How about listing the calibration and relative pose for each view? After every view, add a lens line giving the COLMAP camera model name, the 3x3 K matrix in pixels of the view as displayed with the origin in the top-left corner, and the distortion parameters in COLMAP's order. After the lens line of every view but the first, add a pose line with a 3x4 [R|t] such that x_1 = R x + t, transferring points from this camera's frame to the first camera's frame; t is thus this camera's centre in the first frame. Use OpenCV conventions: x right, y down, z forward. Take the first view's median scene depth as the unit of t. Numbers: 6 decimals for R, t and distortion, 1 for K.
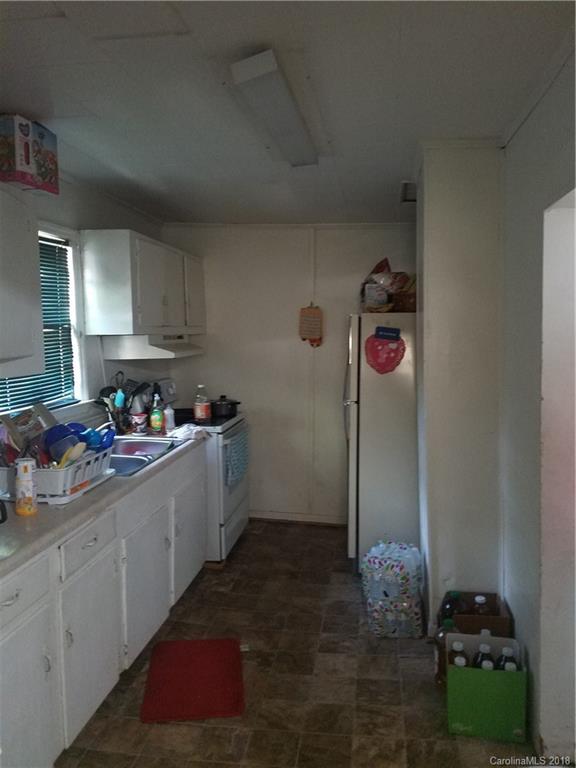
lens RADIAL K [[604.2, 0, 288.0], [0, 604.2, 384.0], [0, 0, 1]] dist [0.235987, -0.408528]
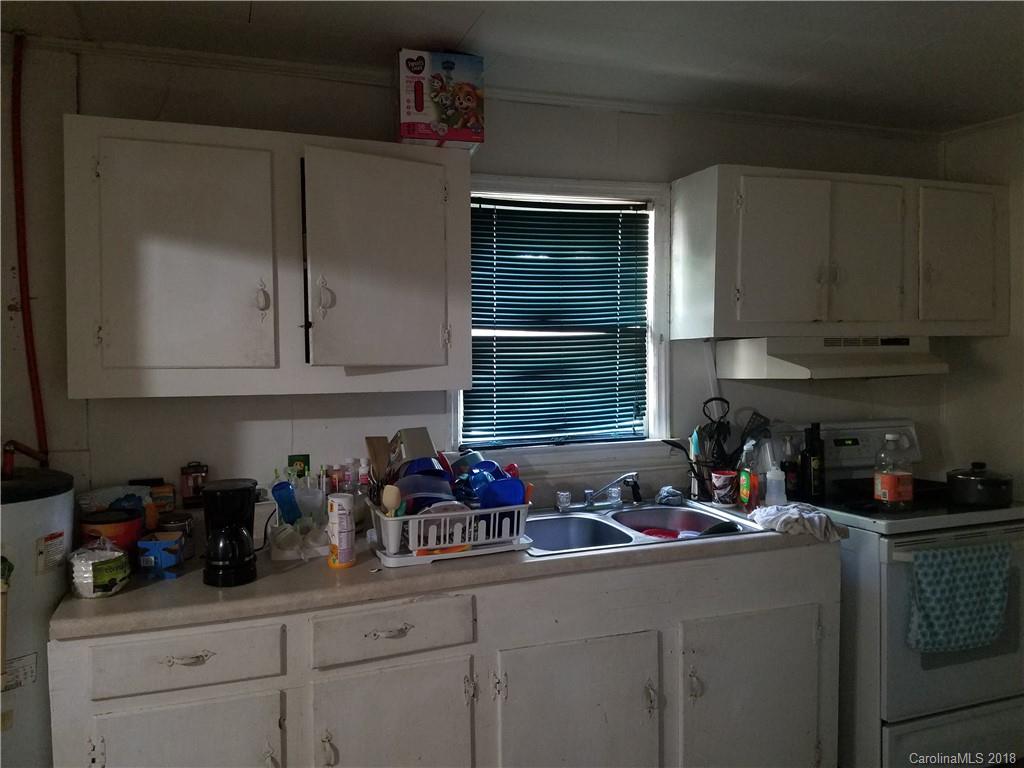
lens RADIAL K [[805.6, 0, 506.3], [0, 805.6, 382.8], [0, 0, 1]] dist [0.235987, -0.408528]
pose [[0.465284, 0.031442, -0.884603, 0.367532], [-0.071427, 0.997444, -0.002117, -0.019567], [0.882275, 0.064170, 0.466340, 0.451971]]
